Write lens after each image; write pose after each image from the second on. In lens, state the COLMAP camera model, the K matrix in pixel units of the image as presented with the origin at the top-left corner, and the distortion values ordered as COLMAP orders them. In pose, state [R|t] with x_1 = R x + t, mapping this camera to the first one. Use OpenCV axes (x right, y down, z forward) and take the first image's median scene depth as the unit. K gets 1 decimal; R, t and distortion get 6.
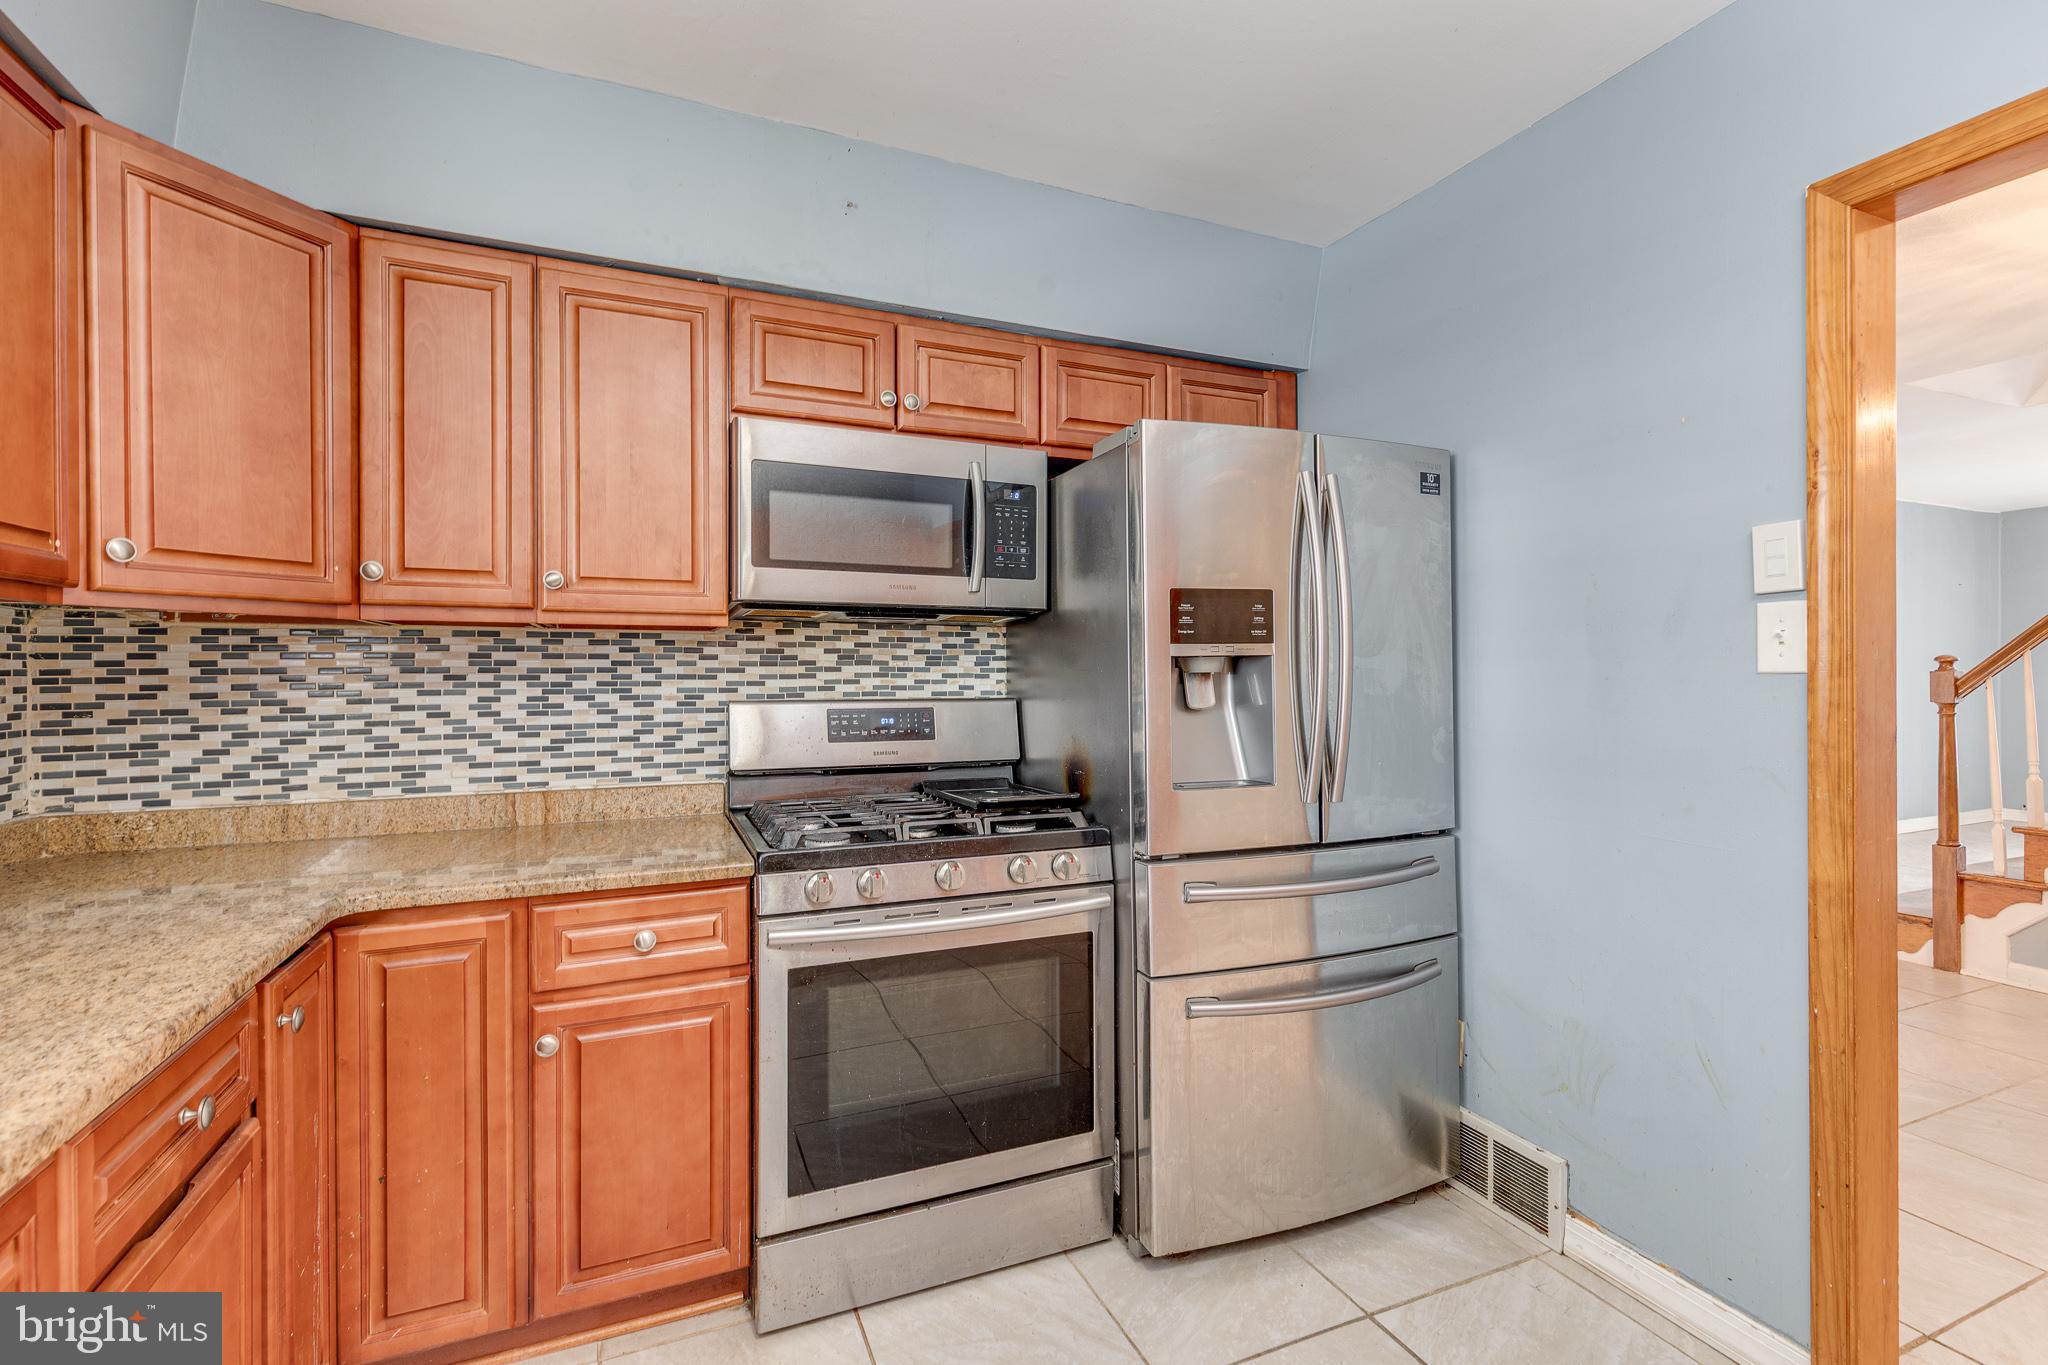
lens RADIAL K [[926.7, 0, 1026.4], [0, 926.7, 675.0], [0, 0, 1]] dist [0.005093, -0.001190]
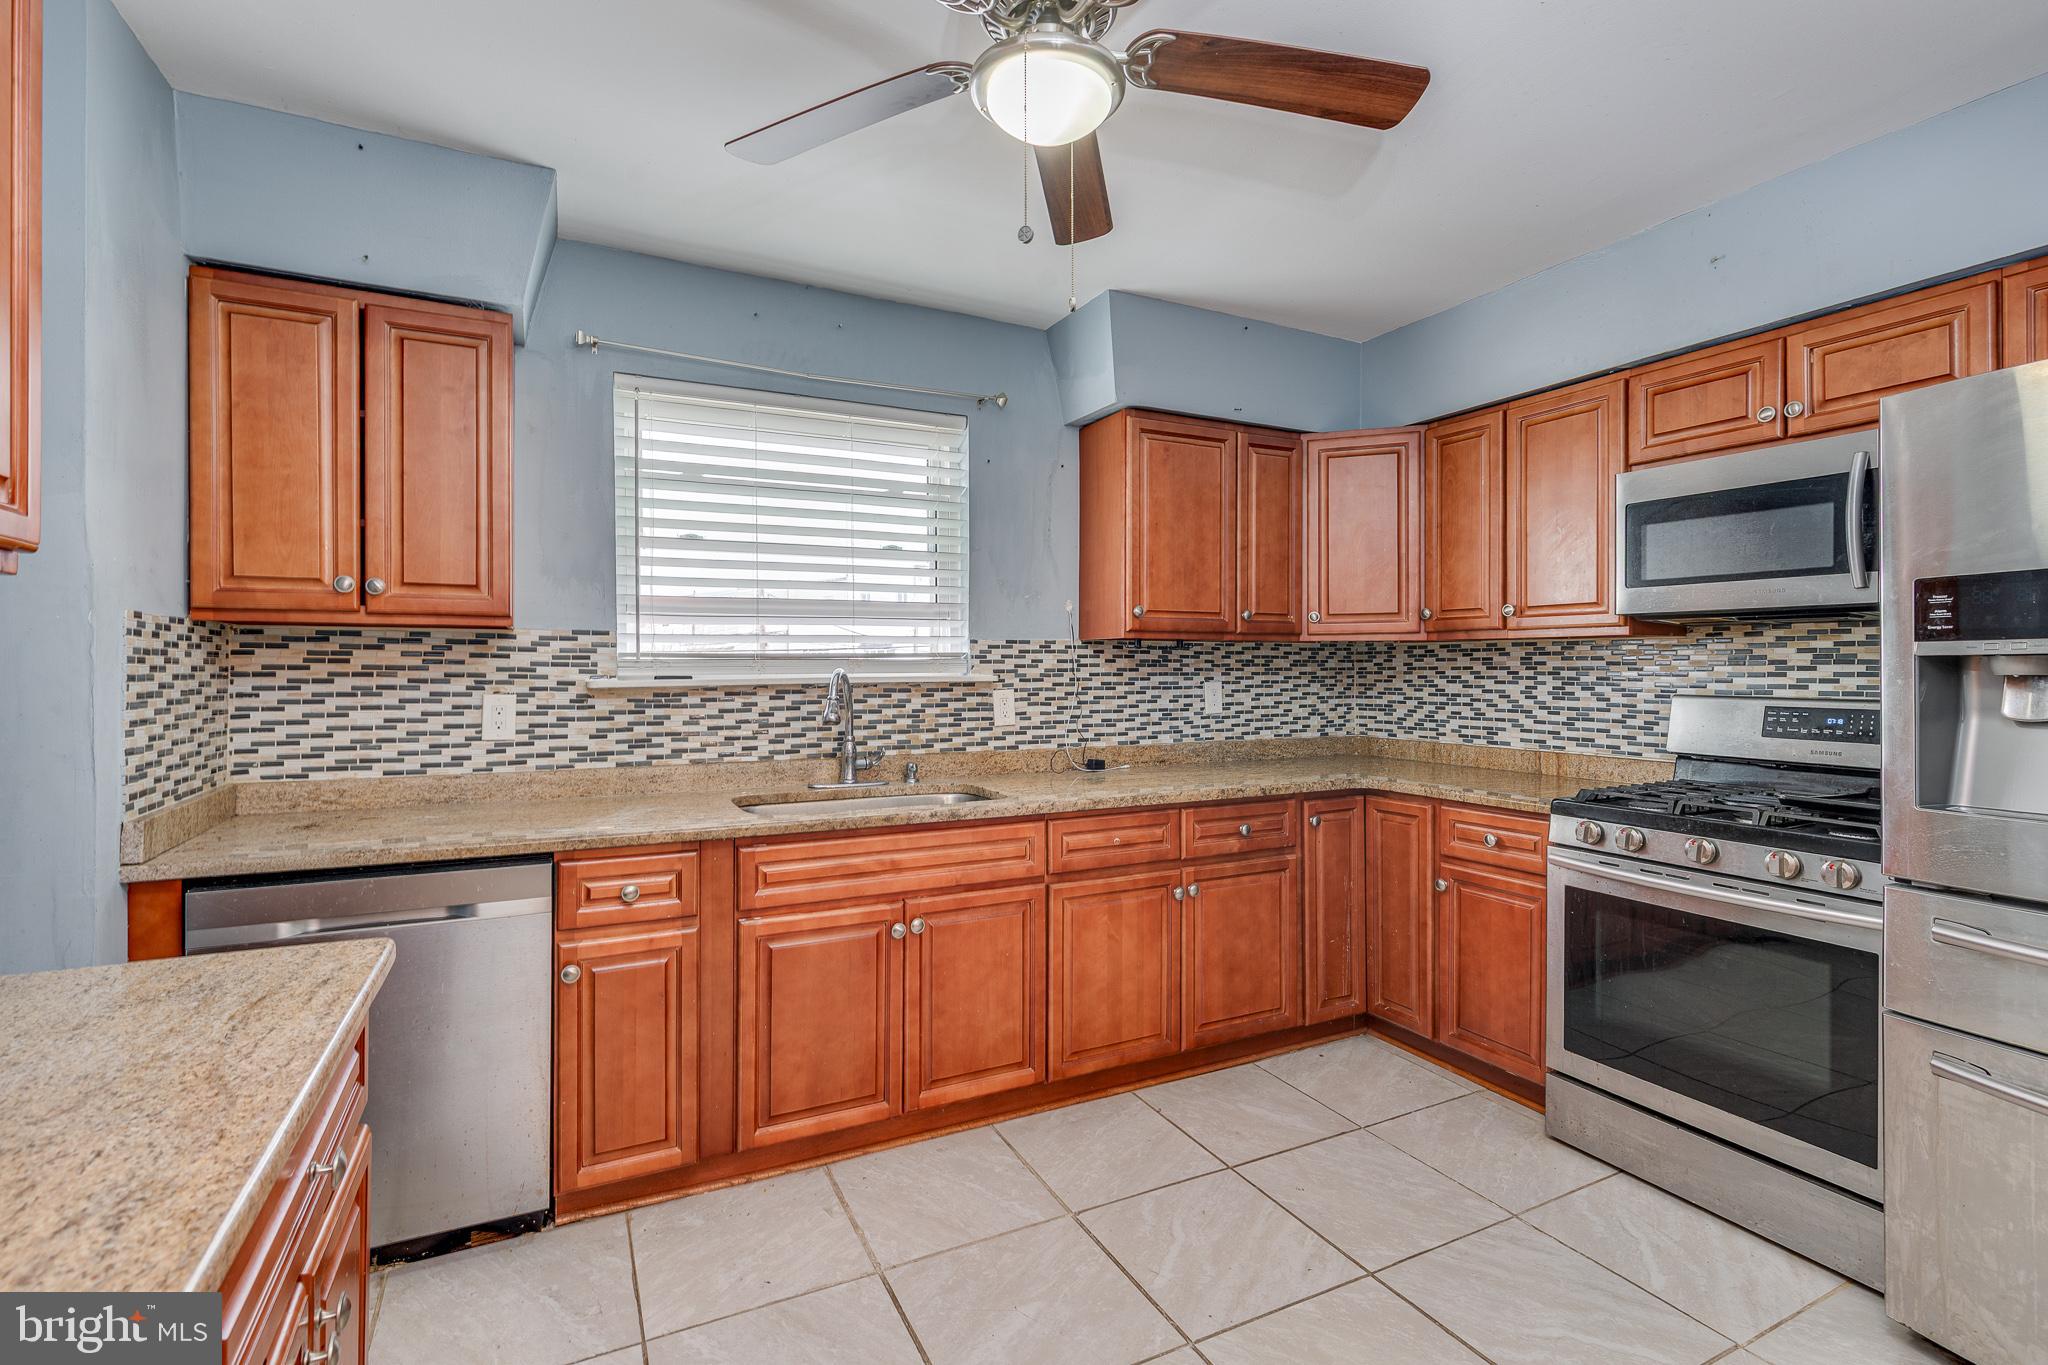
lens RADIAL K [[930.9, 0, 1016.2], [0, 930.9, 668.4], [0, 0, 1]] dist [0.006527, -0.000618]
pose [[0.052073, 0.004447, -0.998633, 0.919306], [-0.004777, 0.999980, 0.004204, -0.007425], [0.998632, 0.004552, 0.052094, 0.089560]]
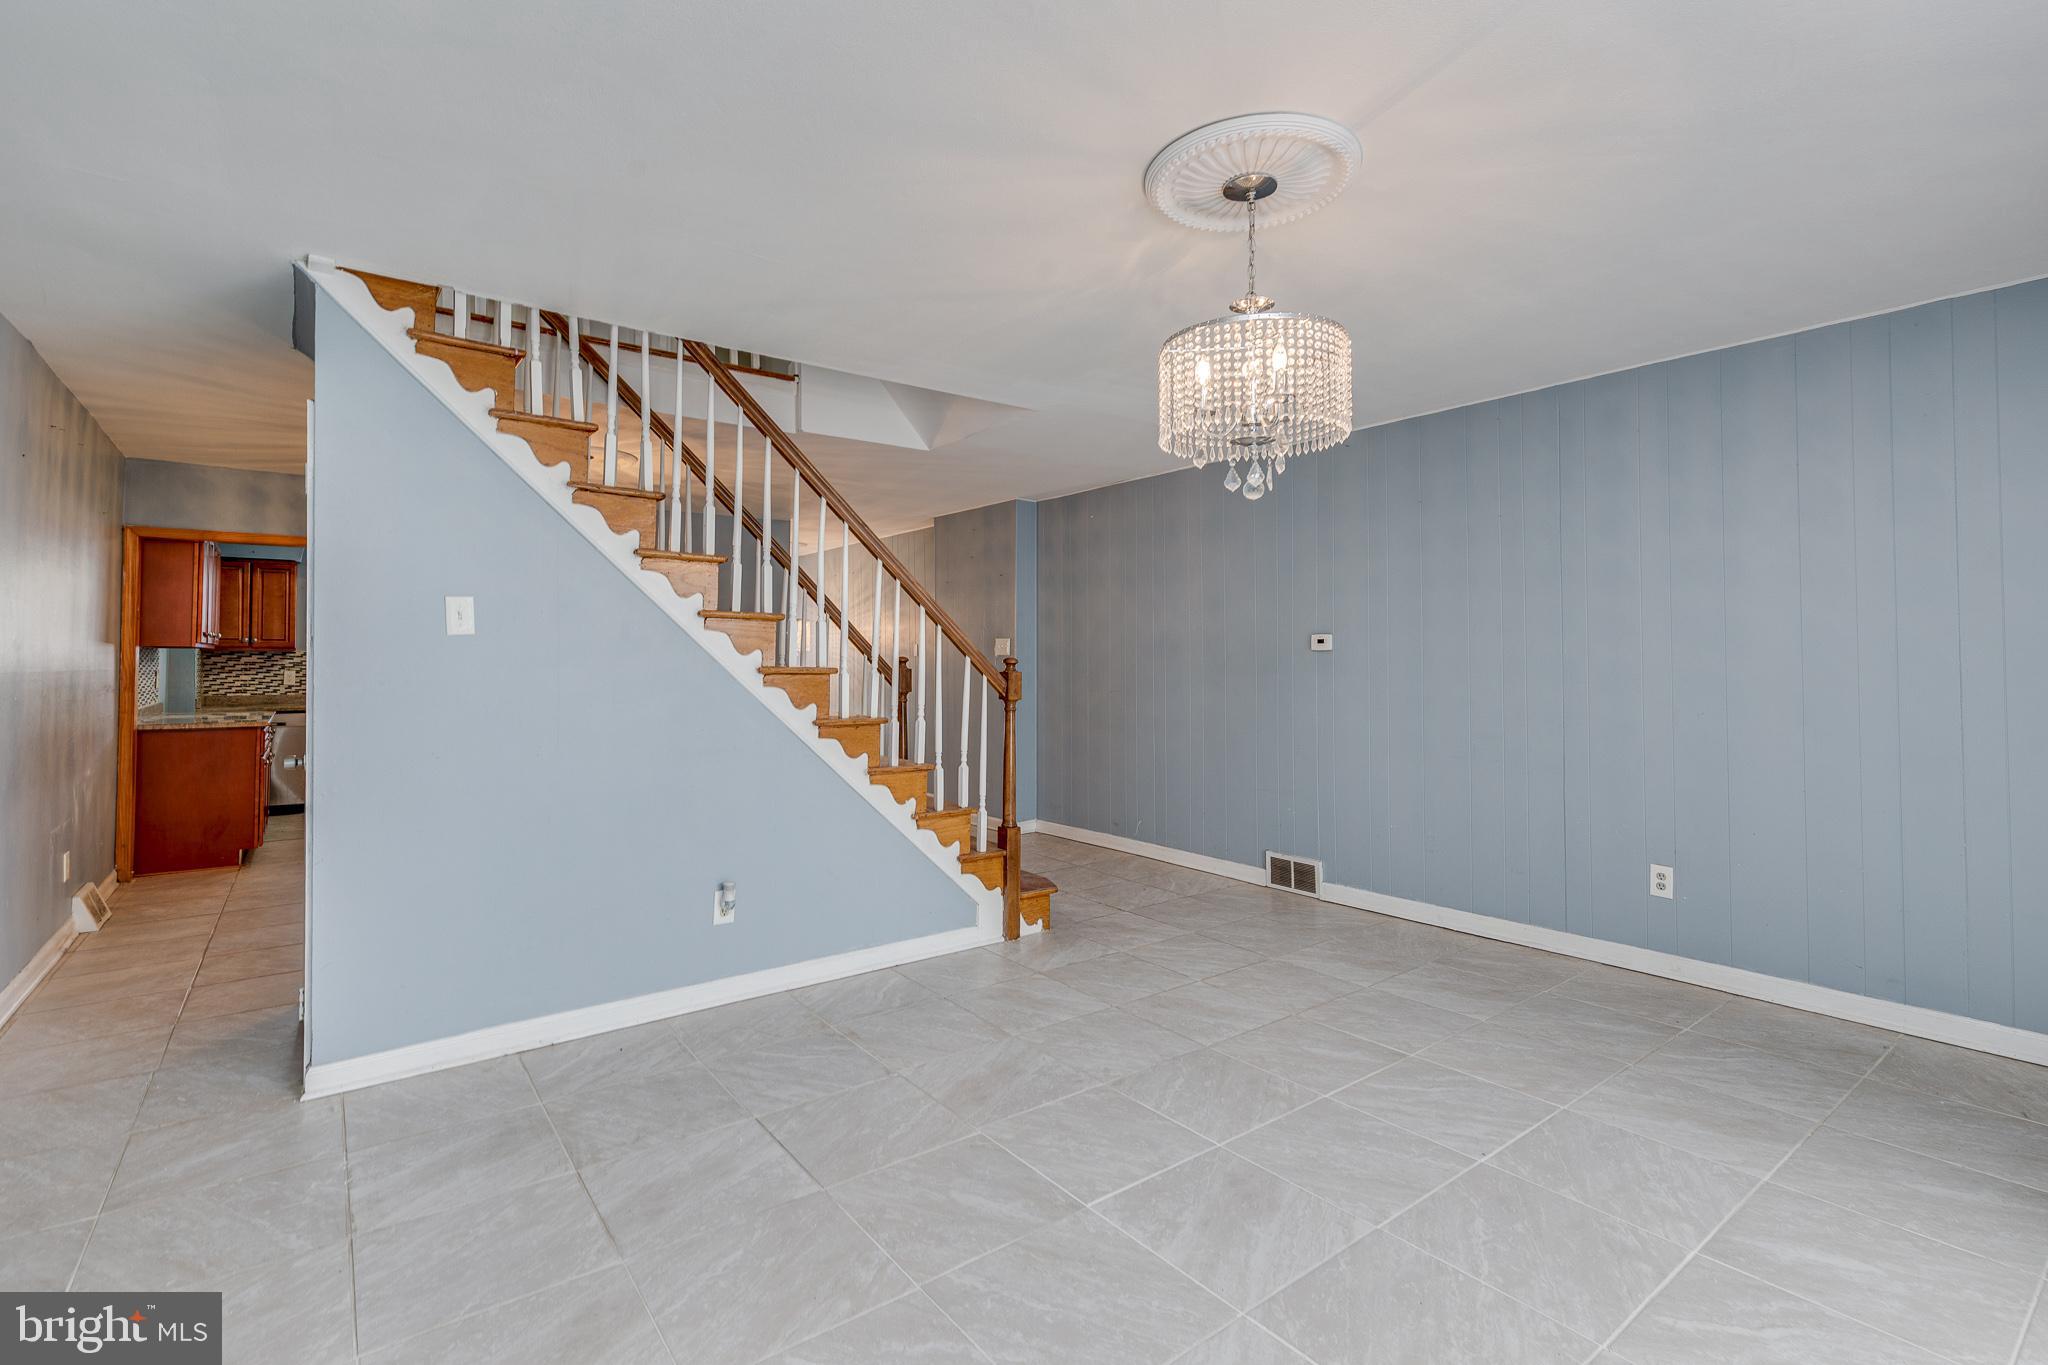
lens RADIAL K [[936.1, 0, 1024.7], [0, 936.1, 641.9], [0, 0, 1]] dist [0.002084, -0.000604]
pose [[0.239245, -0.013559, -0.970864, 4.235178], [-0.005976, 0.999863, -0.015436, -0.043805], [0.970941, 0.009495, 0.239132, 1.536639]]
